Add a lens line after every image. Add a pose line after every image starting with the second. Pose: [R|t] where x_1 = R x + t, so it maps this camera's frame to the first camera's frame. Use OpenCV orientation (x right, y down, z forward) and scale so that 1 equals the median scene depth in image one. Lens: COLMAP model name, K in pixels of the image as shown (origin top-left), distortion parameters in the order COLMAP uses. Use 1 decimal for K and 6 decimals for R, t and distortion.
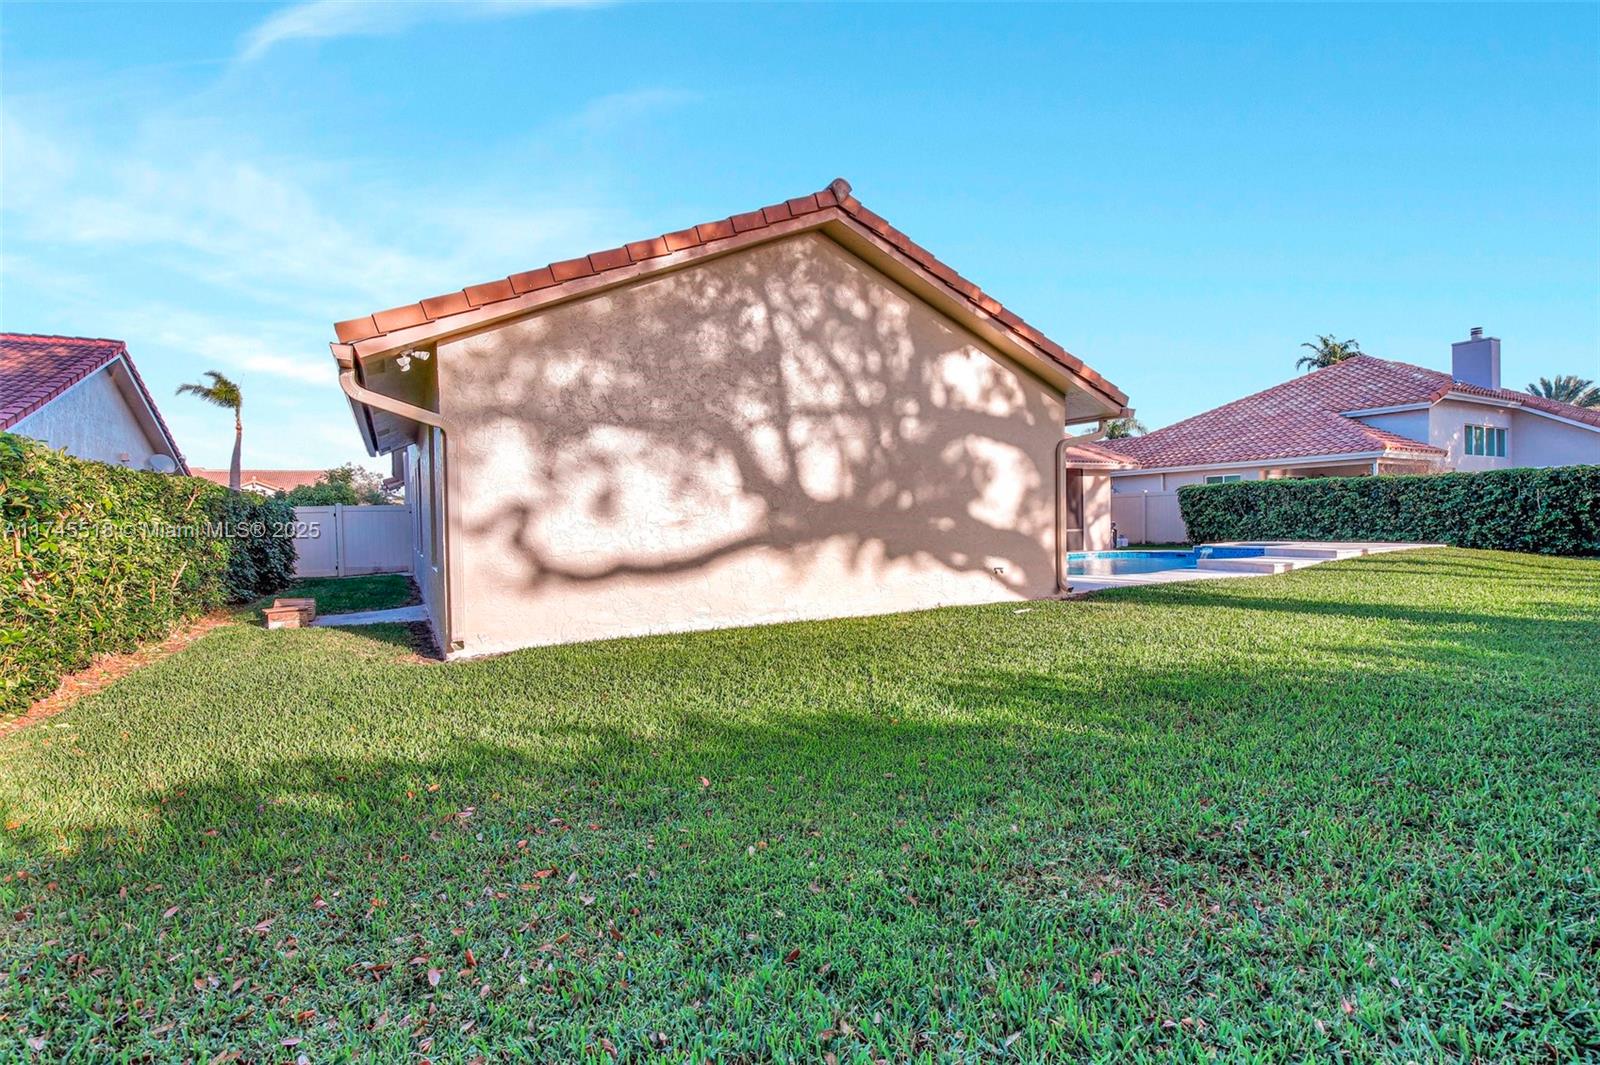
lens RADIAL K [[756.4, 0, 800.0], [0, 756.4, 532.5], [0, 0, 1]] dist [-0.034592, 0.001177]
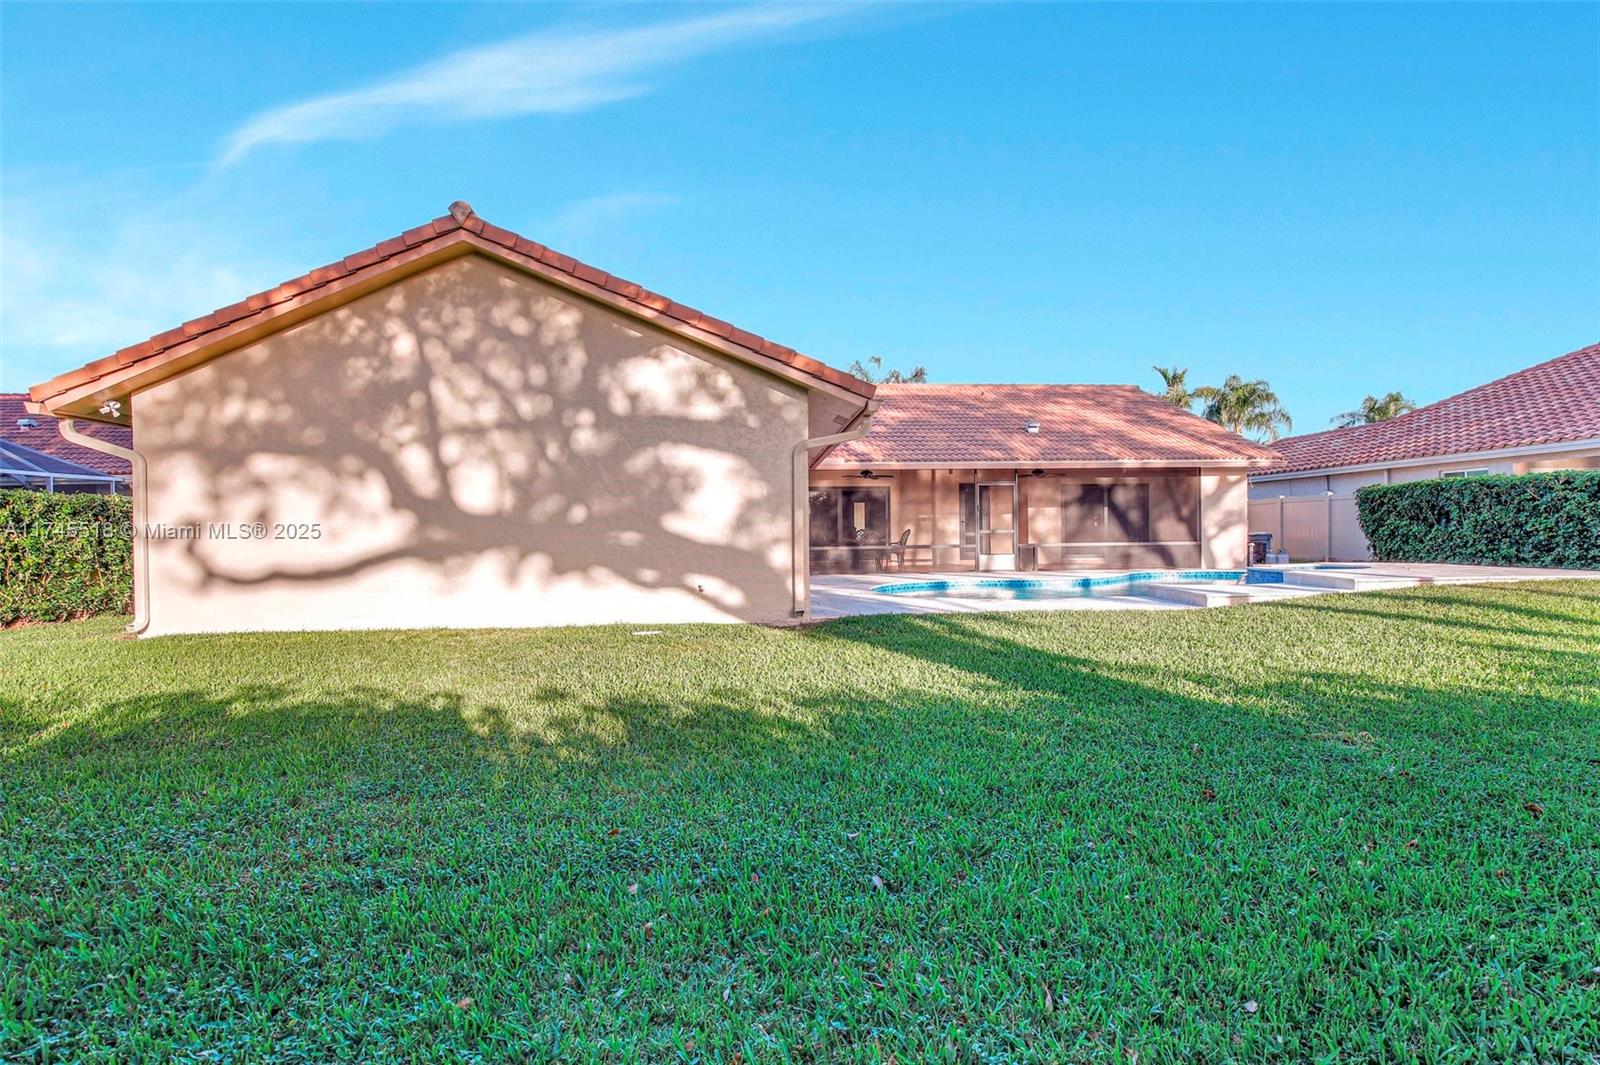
lens RADIAL K [[755.7, 0, 802.6], [0, 755.7, 545.0], [0, 0, 1]] dist [-0.028000, 0.000419]
pose [[0.910027, 0.013407, -0.414332, 0.776099], [-0.009770, 0.999893, 0.010895, -0.014994], [0.414434, -0.005867, 0.910060, 0.223162]]
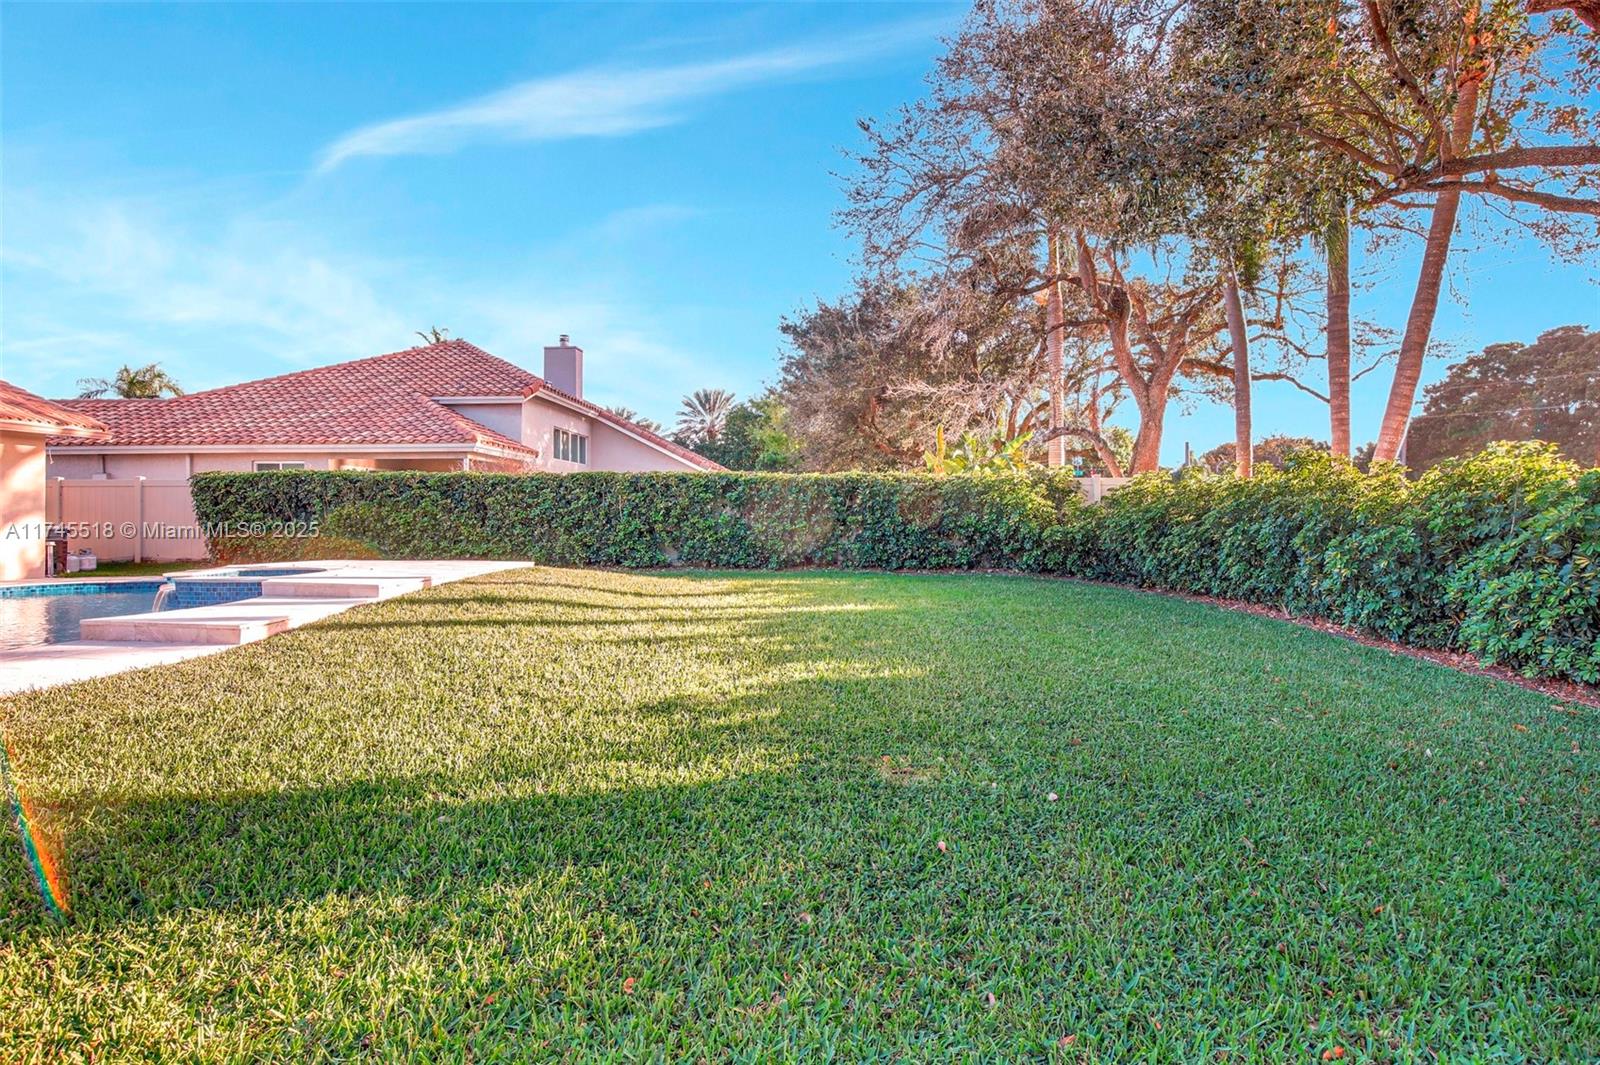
lens RADIAL K [[762.8, 0, 800.0], [0, 762.8, 532.5], [0, 0, 1]] dist [-0.023176, -0.000873]
pose [[0.499944, -0.004315, 0.866047, 0.525393], [0.003196, 0.999990, 0.003137, -0.027061], [-0.866052, 0.001200, 0.499953, 0.578314]]
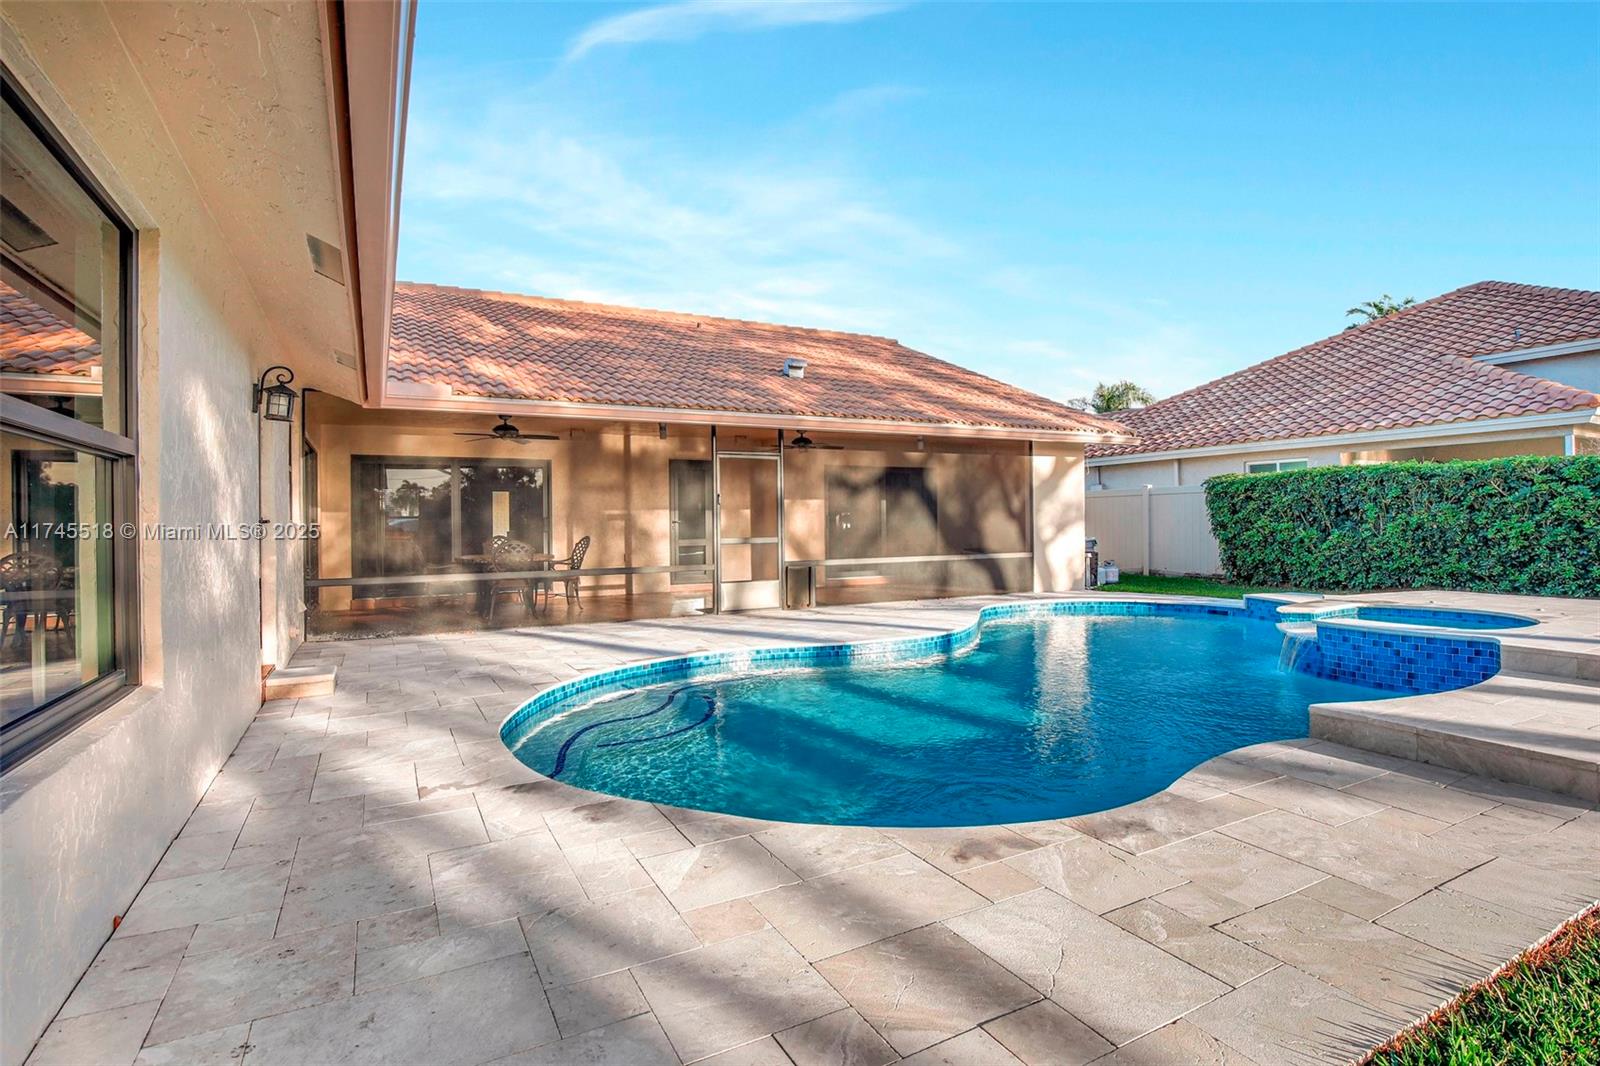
lens RADIAL K [[790.9, 0, 808.3], [0, 790.9, 502.7], [0, 0, 1]] dist [-0.029452, 0.001666]
pose [[0.999921, 0.006841, 0.010521, 0.500414], [-0.006403, 0.999131, -0.041178, -0.040045], [-0.010793, 0.041107, 0.999096, 1.039701]]
